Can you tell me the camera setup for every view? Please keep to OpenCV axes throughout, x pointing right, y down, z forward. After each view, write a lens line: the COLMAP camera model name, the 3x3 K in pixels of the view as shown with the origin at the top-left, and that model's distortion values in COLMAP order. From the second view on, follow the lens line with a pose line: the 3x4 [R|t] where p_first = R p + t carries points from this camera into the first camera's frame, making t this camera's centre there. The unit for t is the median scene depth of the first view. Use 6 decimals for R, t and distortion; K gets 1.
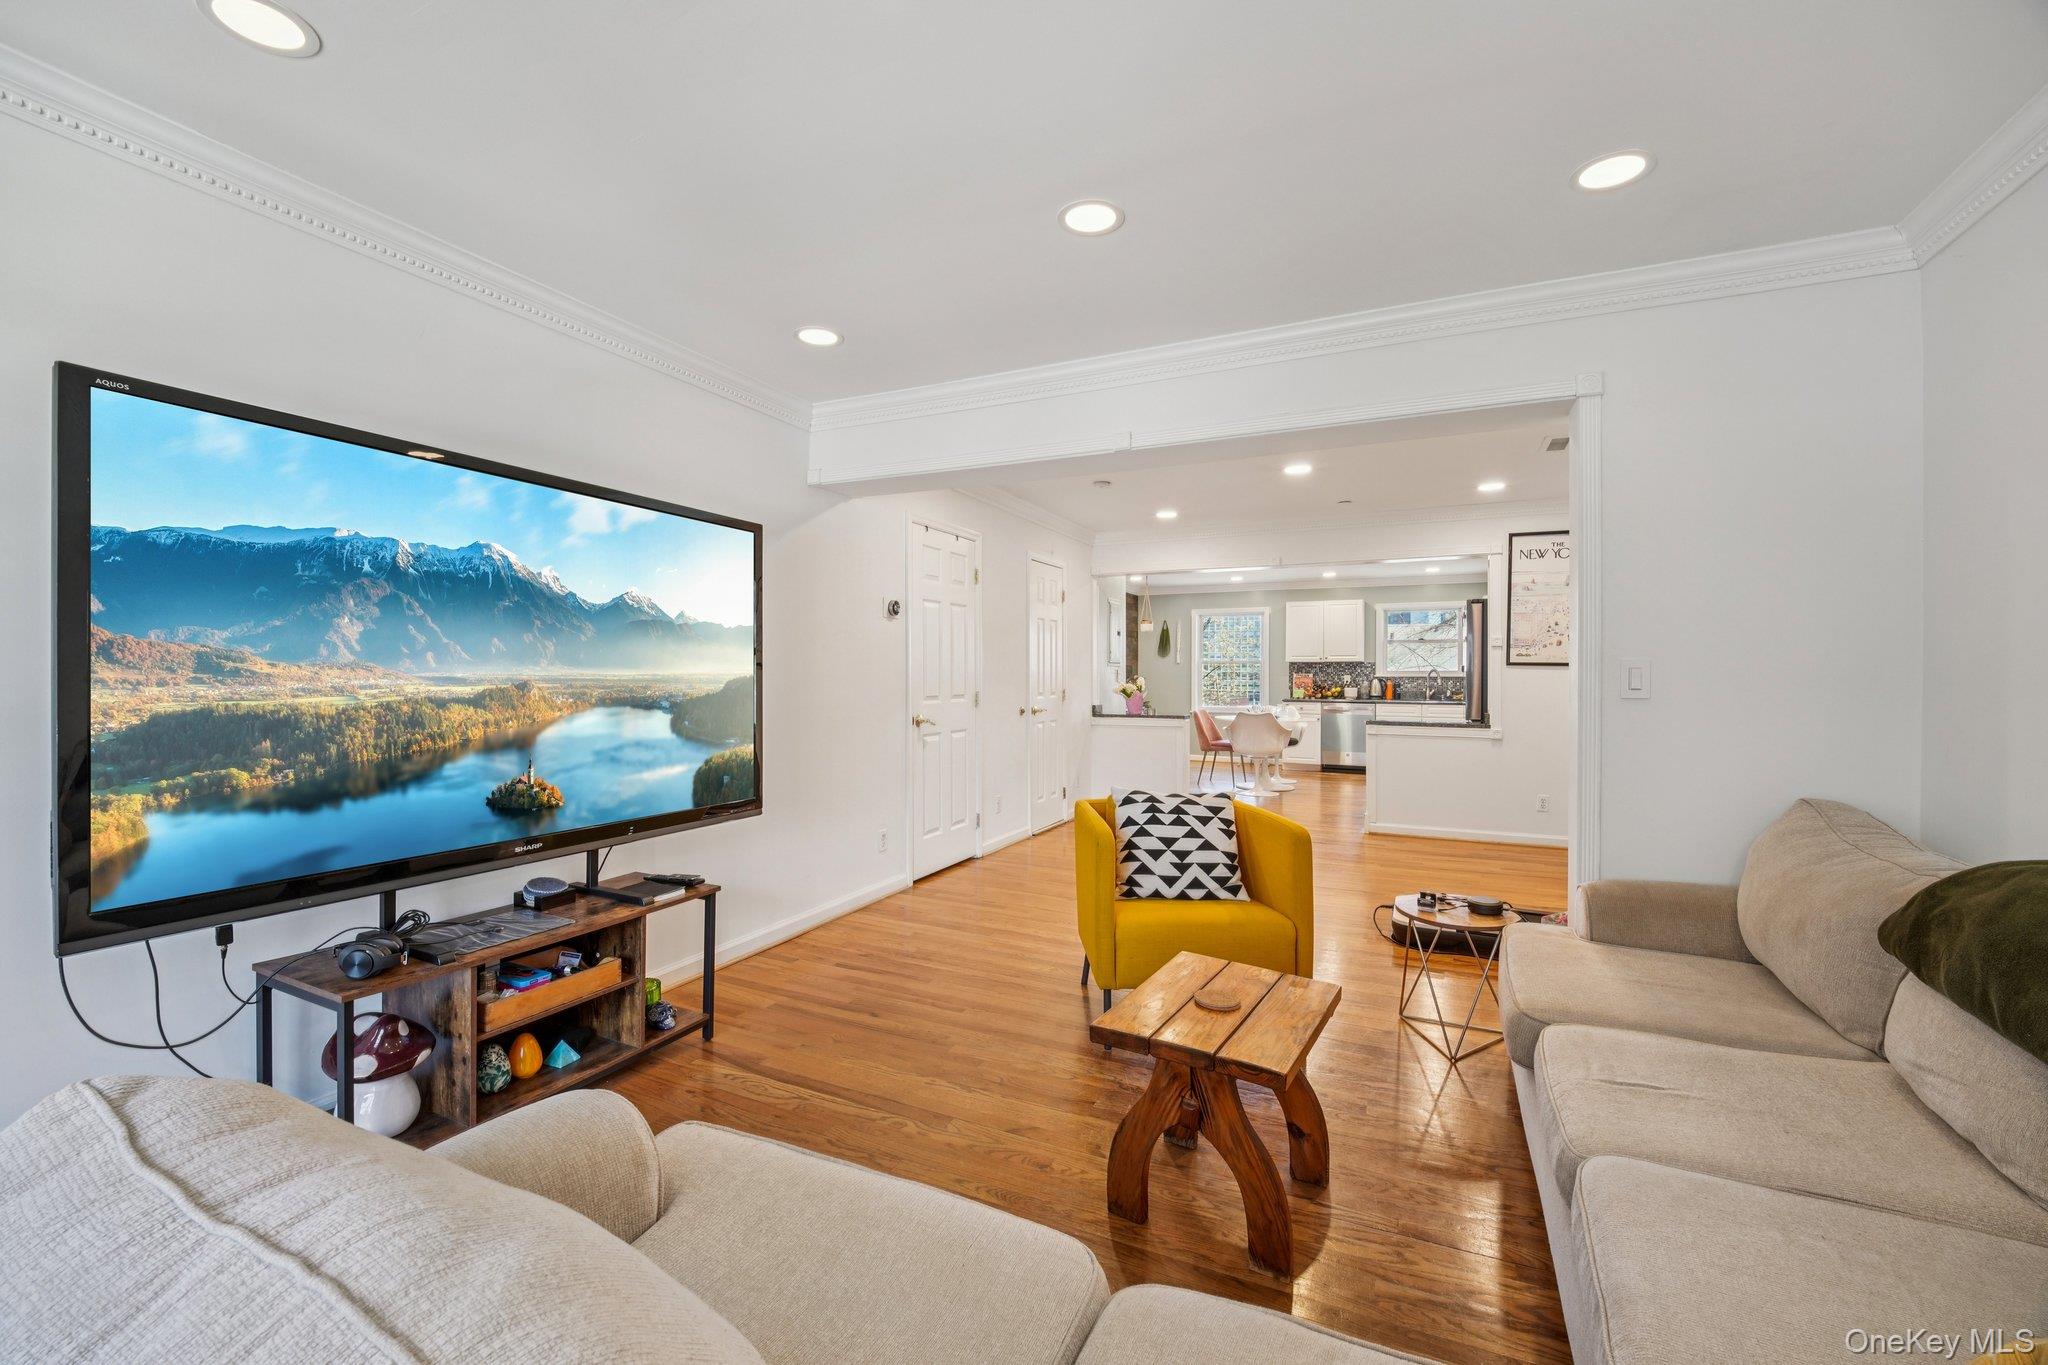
lens RADIAL K [[851.8, 0, 1021.6], [0, 851.8, 675.1], [0, 0, 1]] dist [0.039316, -0.032844]
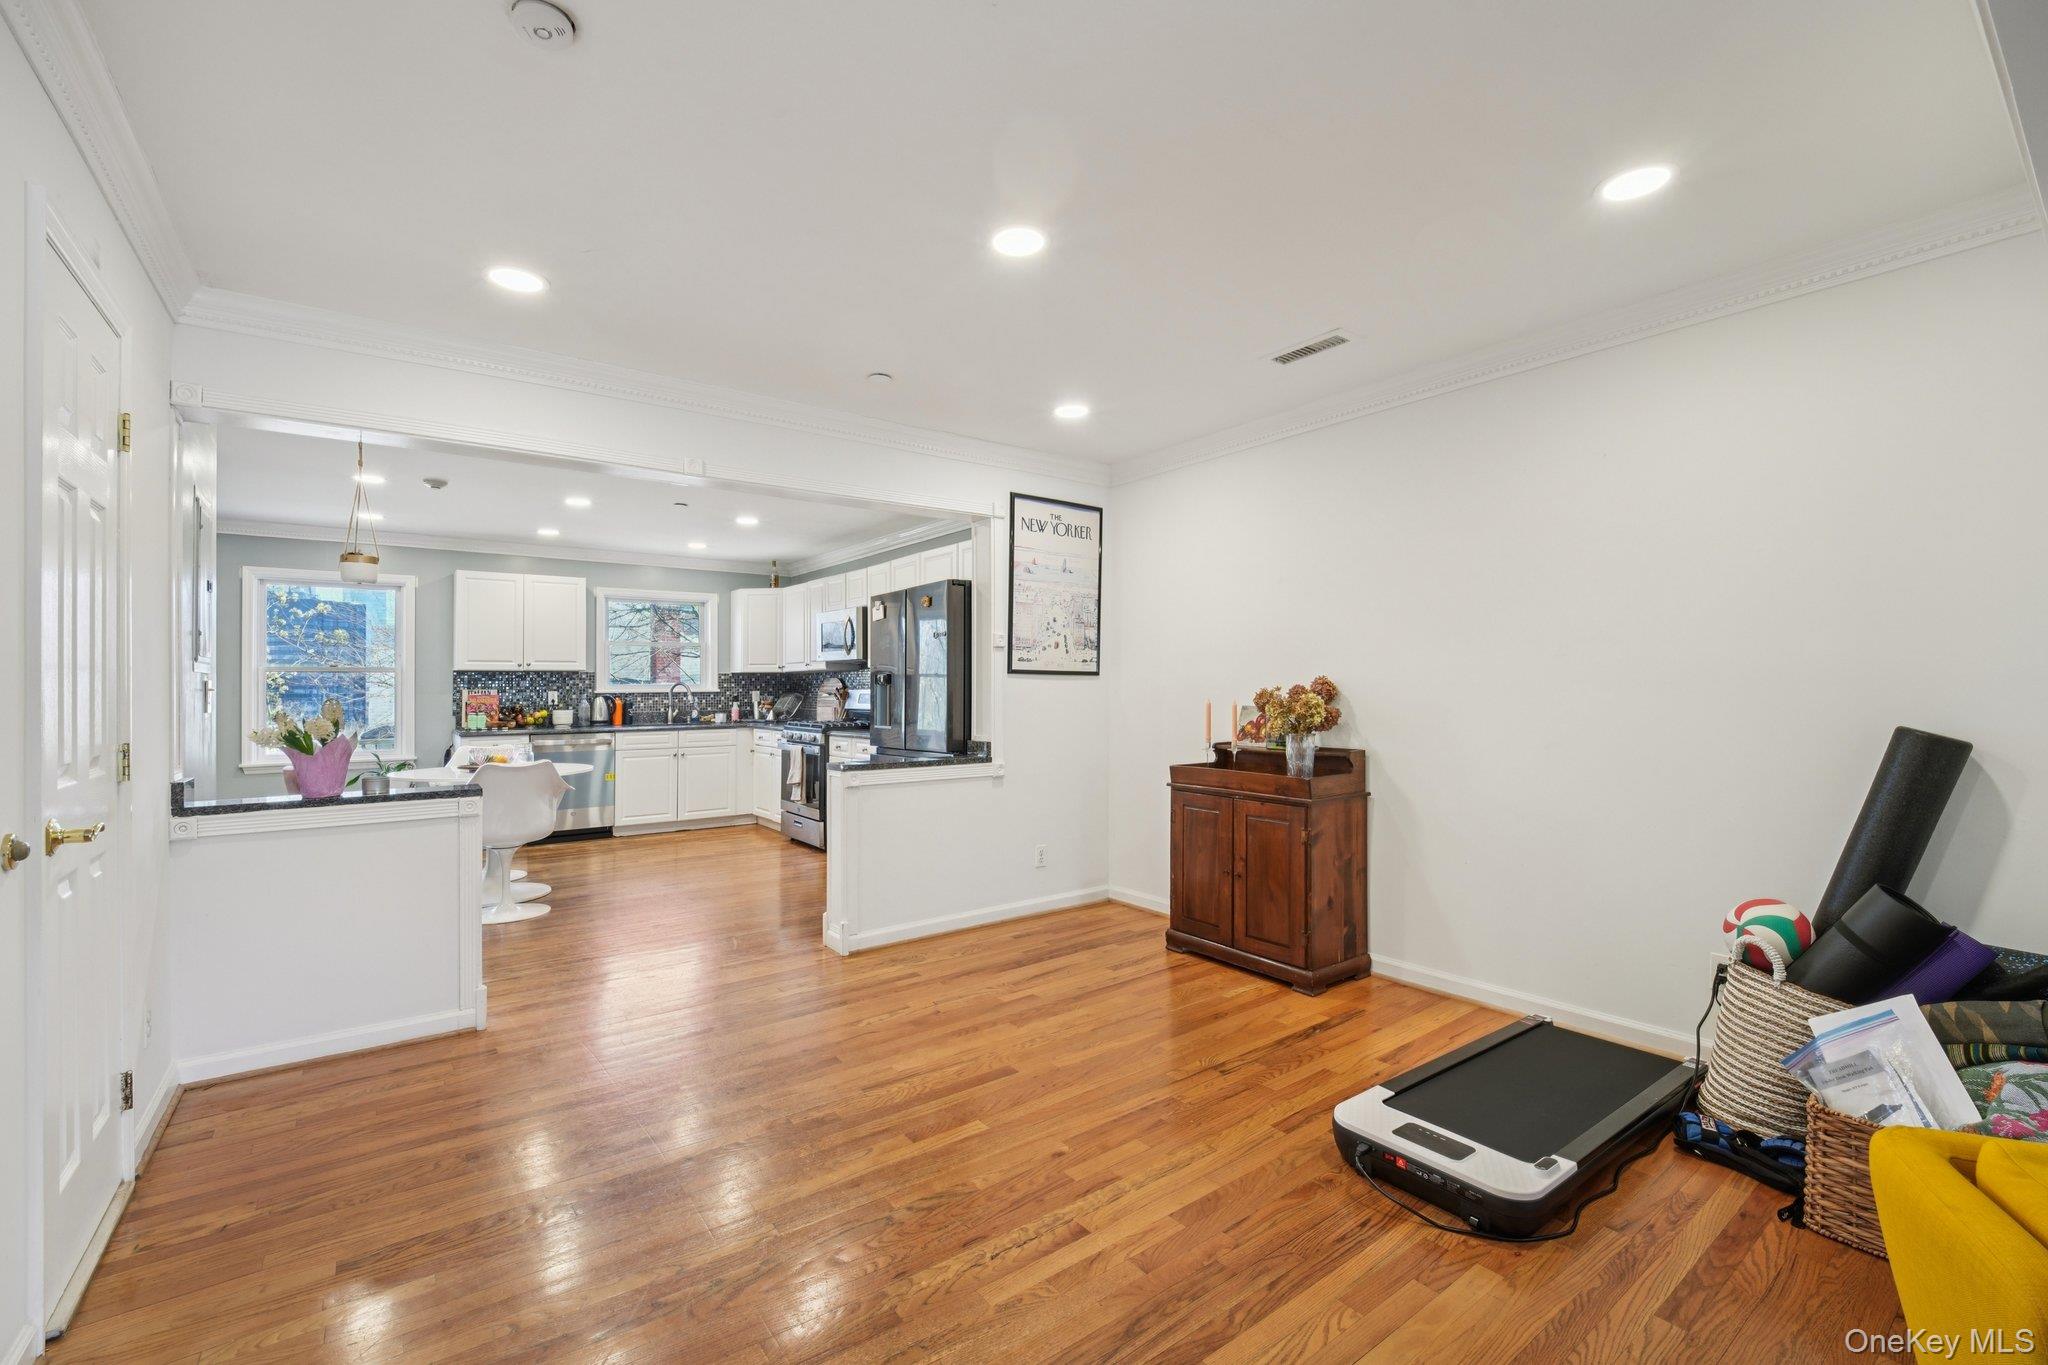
lens RADIAL K [[873.7, 0, 1013.4], [0, 873.7, 682.1], [0, 0, 1]] dist [0.017951, -0.015534]
pose [[0.474068, 0.003408, 0.880482, -0.155639], [0.007581, 0.999940, -0.007952, 0.003366], [-0.880456, 0.010445, 0.474014, 1.243581]]
